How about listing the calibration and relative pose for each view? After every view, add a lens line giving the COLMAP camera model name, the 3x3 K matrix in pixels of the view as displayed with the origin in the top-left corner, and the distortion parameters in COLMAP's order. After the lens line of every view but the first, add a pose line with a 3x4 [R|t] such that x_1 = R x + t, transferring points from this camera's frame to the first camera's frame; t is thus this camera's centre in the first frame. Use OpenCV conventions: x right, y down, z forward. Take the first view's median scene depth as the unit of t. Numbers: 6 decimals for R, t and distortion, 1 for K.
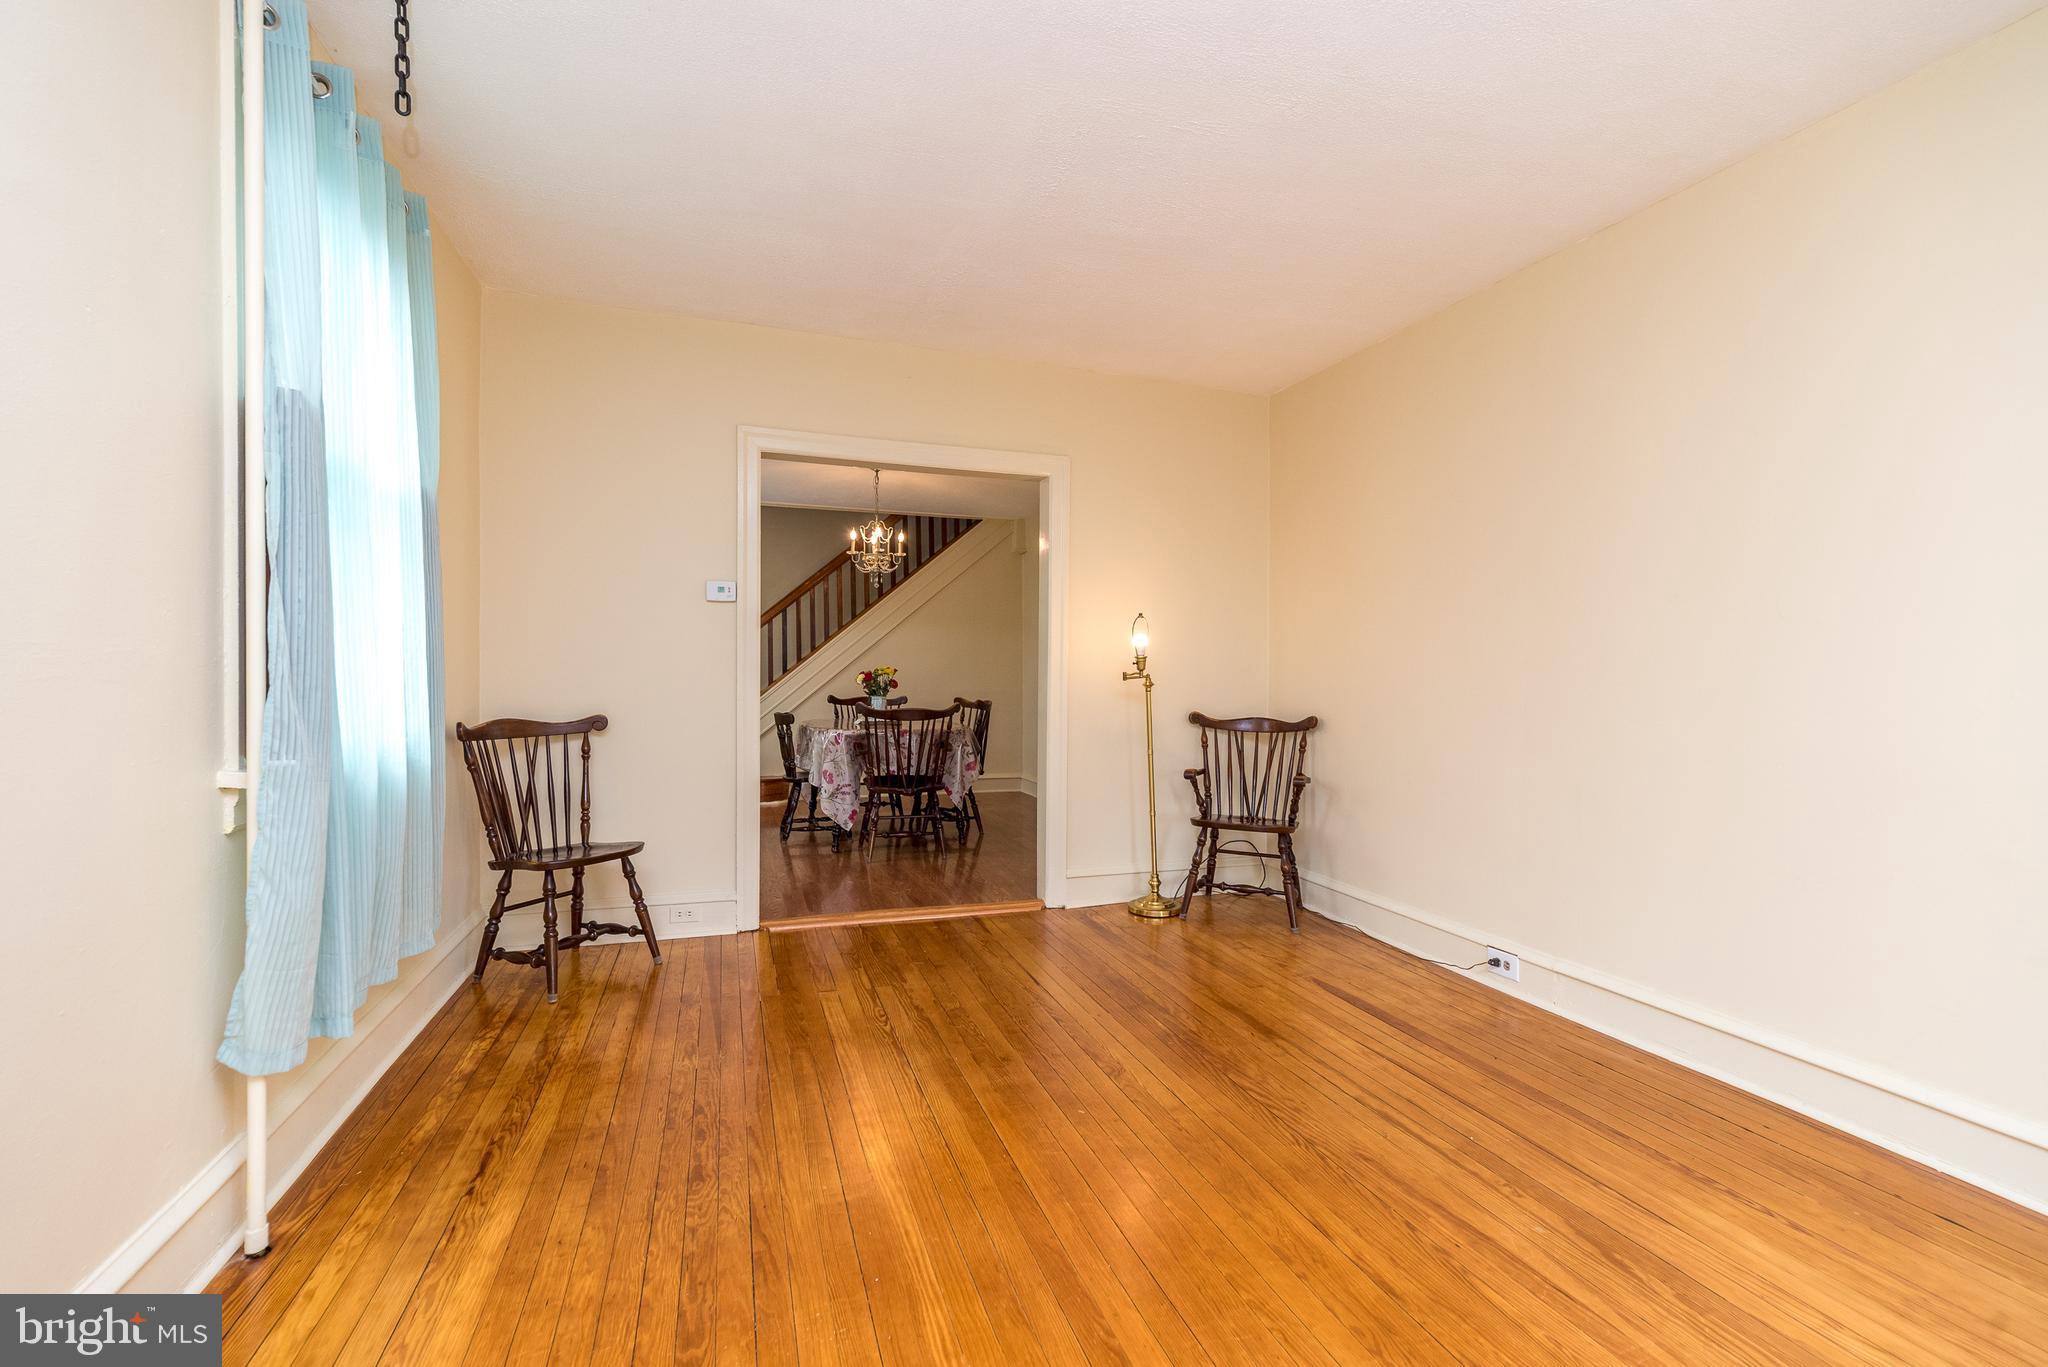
lens RADIAL K [[901.3, 0, 1044.3], [0, 901.3, 692.1], [0, 0, 1]] dist [0.007837, -0.000133]
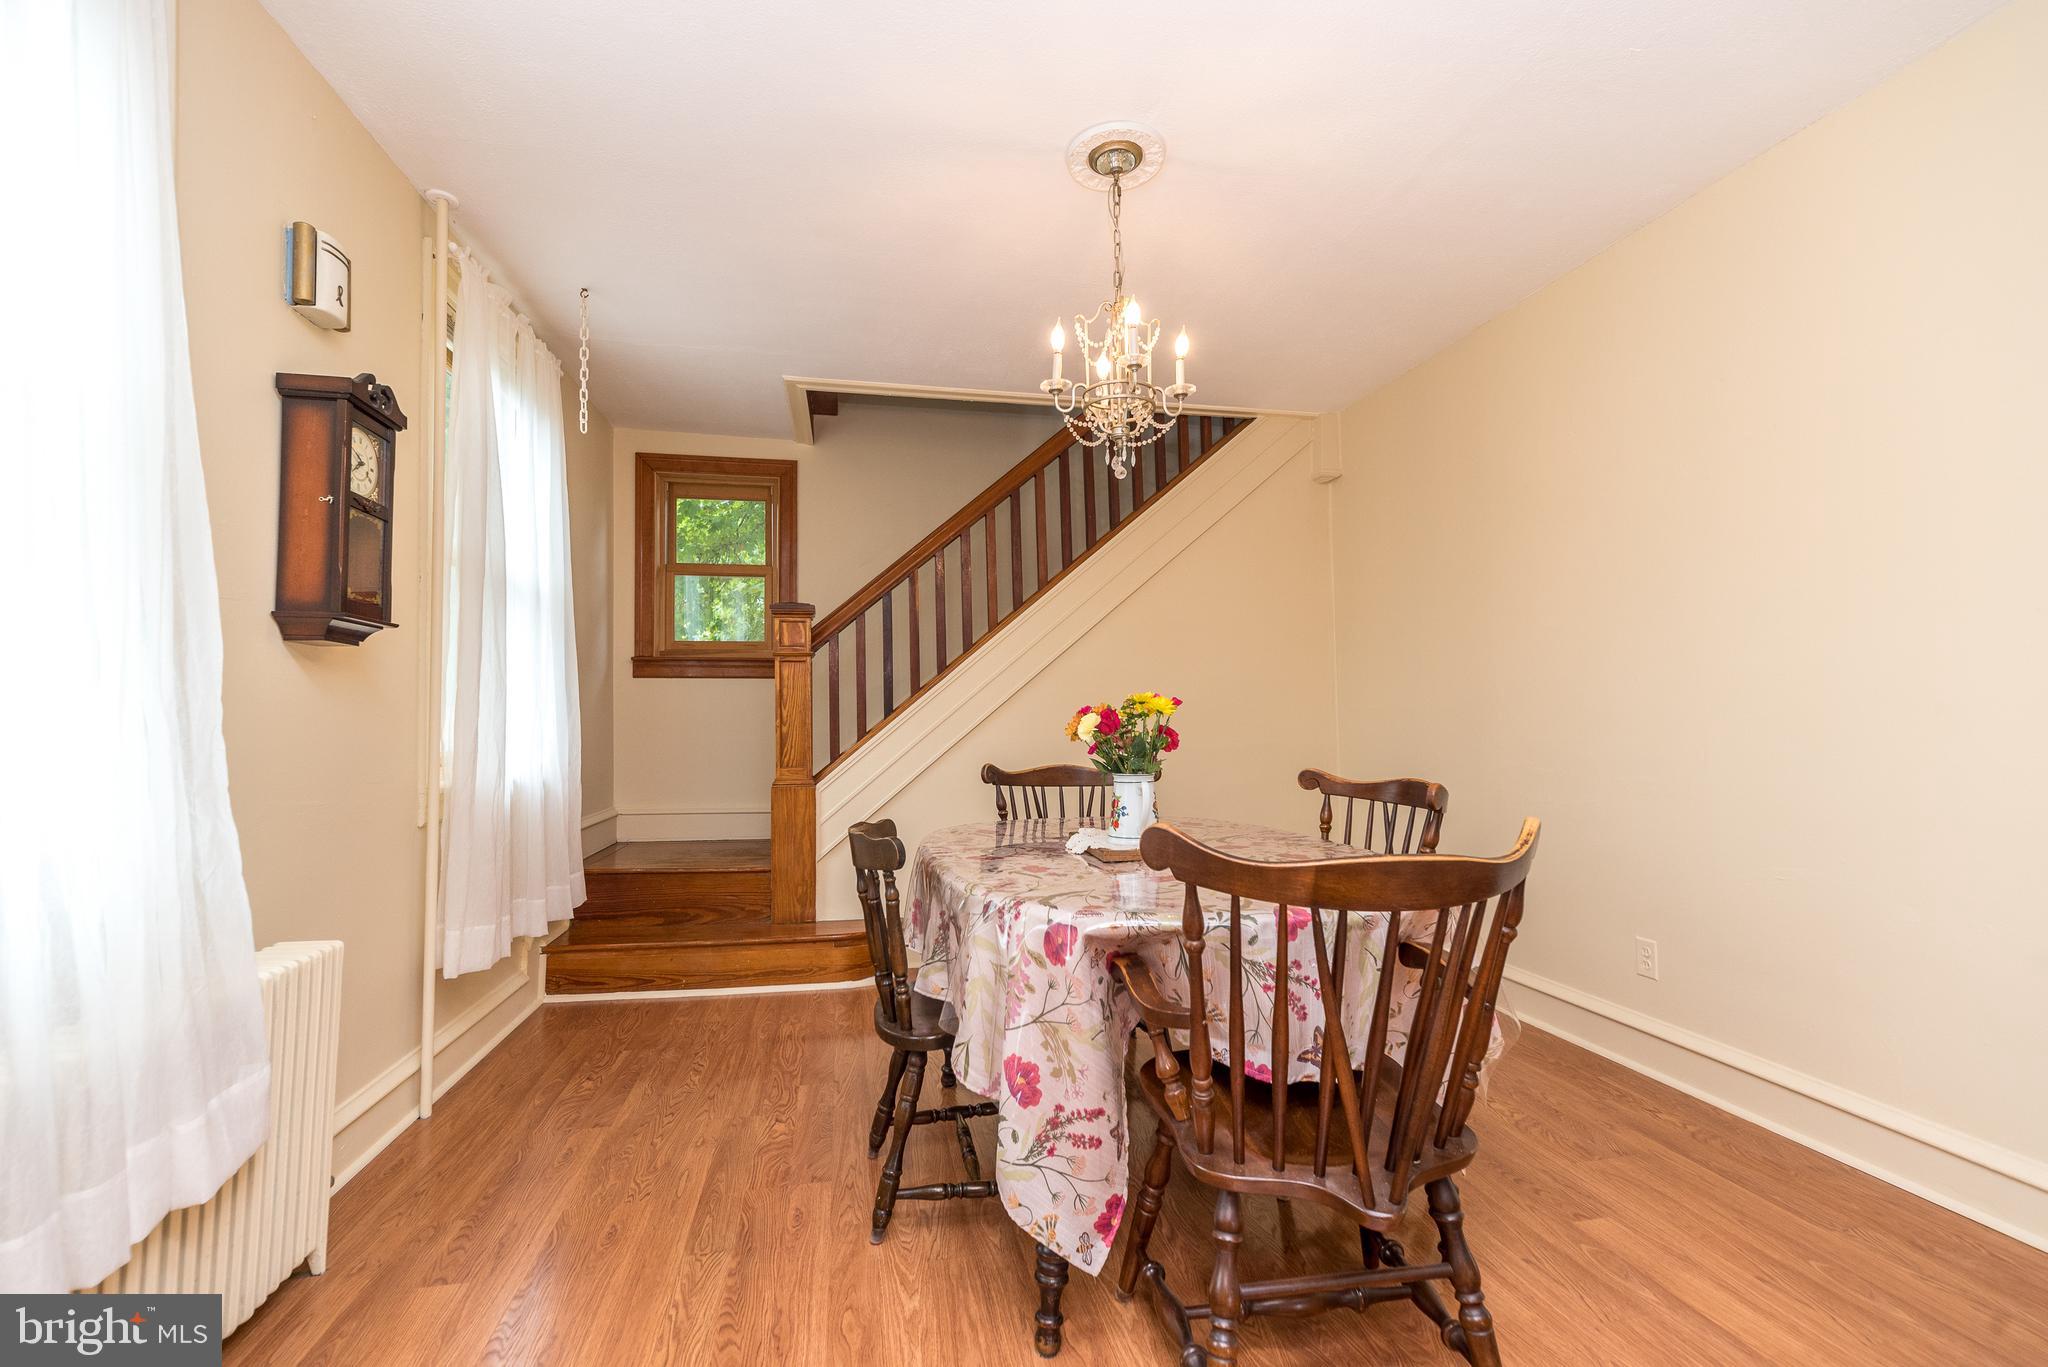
lens RADIAL K [[901.3, 0, 1044.3], [0, 901.3, 692.1], [0, 0, 1]] dist [0.007837, -0.000133]
pose [[0.992610, -0.018578, -0.119916, -0.158256], [0.013140, 0.998856, -0.045983, -0.010860], [0.120633, 0.044067, 0.991719, 0.574990]]
